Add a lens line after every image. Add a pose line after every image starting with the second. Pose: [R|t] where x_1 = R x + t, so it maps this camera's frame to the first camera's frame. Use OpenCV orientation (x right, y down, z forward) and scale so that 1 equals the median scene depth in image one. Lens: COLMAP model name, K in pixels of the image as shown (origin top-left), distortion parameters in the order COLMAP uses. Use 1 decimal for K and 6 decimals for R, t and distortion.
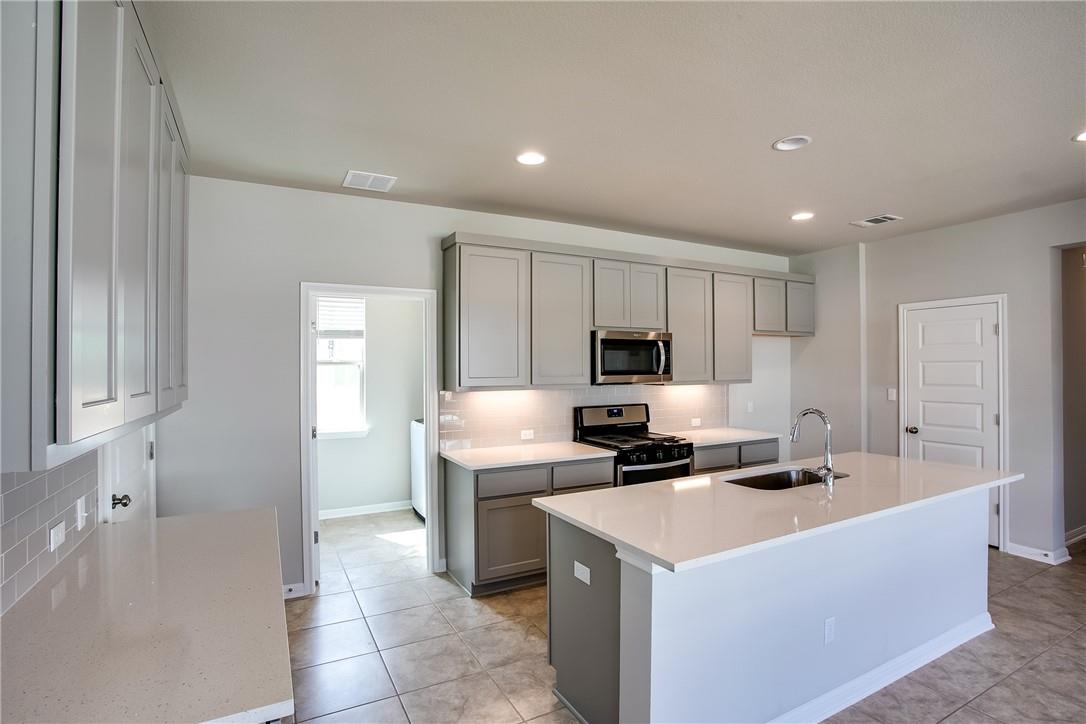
lens RADIAL K [[529.2, 0, 540.7], [0, 529.2, 368.4], [0, 0, 1]] dist [-0.082920, 0.036422]
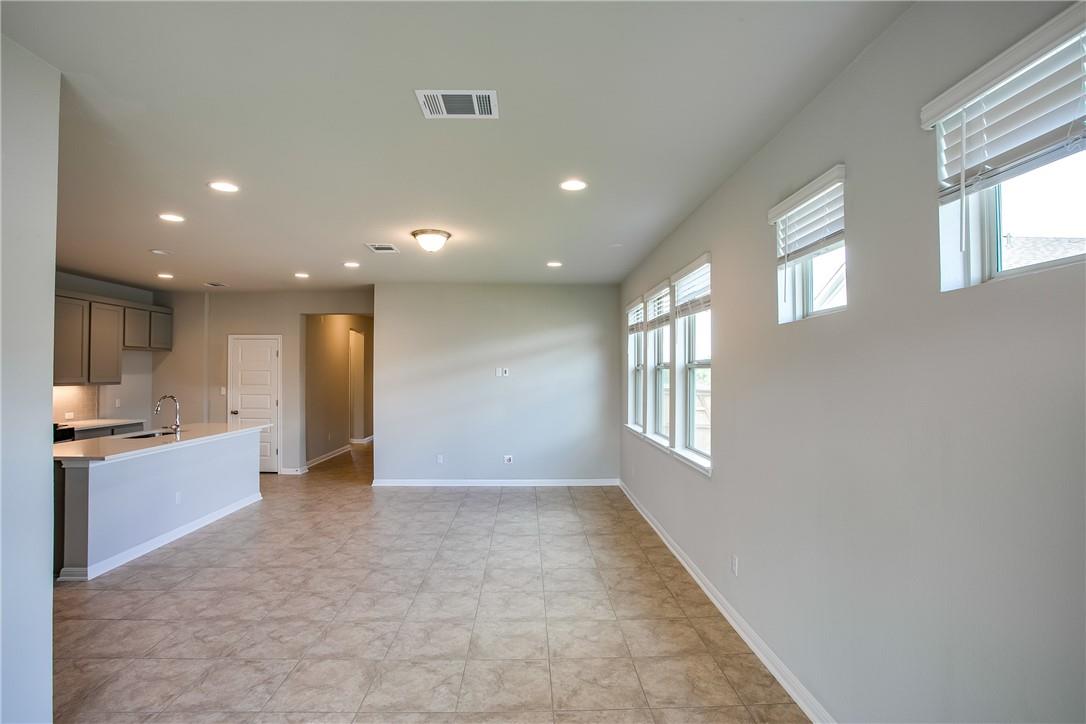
lens RADIAL K [[529.2, 0, 540.7], [0, 529.2, 368.4], [0, 0, 1]] dist [-0.082920, 0.036422]
pose [[0.445476, 0.017629, 0.895120, -0.336912], [-0.006976, 0.999844, -0.016220, -0.000116], [-0.895267, 0.000981, 0.445529, -0.650318]]
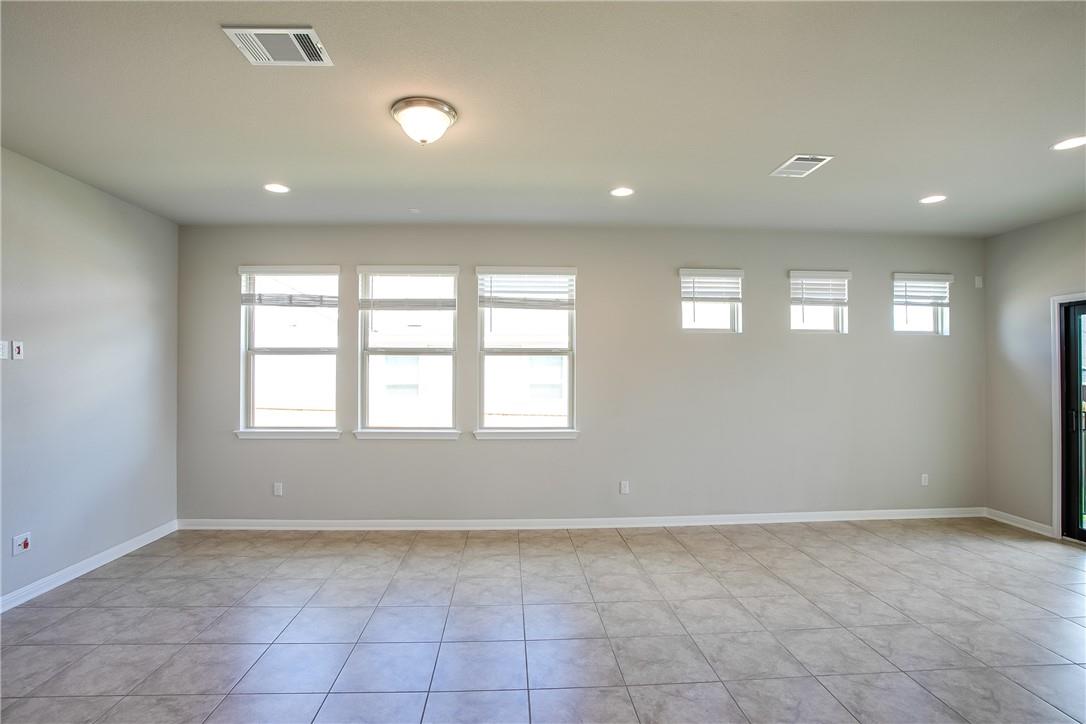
lens RADIAL K [[529.2, 0, 540.7], [0, 529.2, 368.4], [0, 0, 1]] dist [-0.082920, 0.036422]
pose [[-0.904905, 0.009333, 0.425512, 0.114945], [0.006468, 0.999946, -0.008179, 0.018414], [-0.425565, -0.004649, -0.904916, 0.479834]]
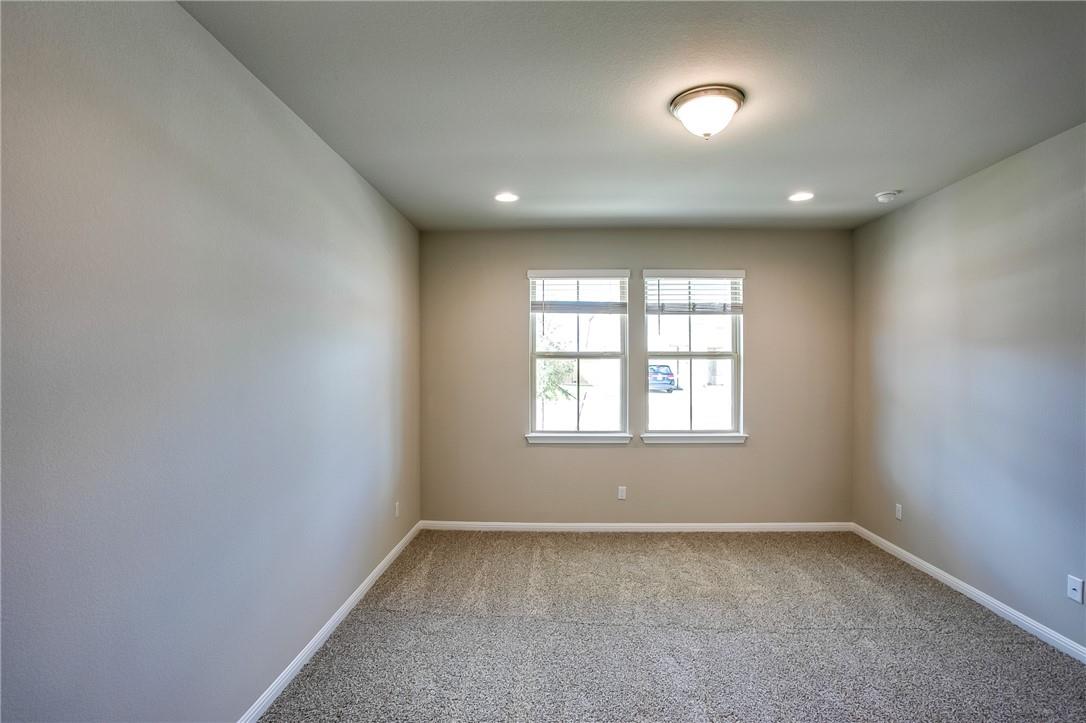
lens RADIAL K [[529.2, 0, 540.7], [0, 529.2, 367.9], [0, 0, 1]] dist [-0.082920, 0.036422]
pose [[-0.868584, 0.014517, 0.495330, 0.339842], [0.007643, 0.999844, -0.015902, 0.015855], [-0.495483, -0.010027, -0.868560, 0.595644]]
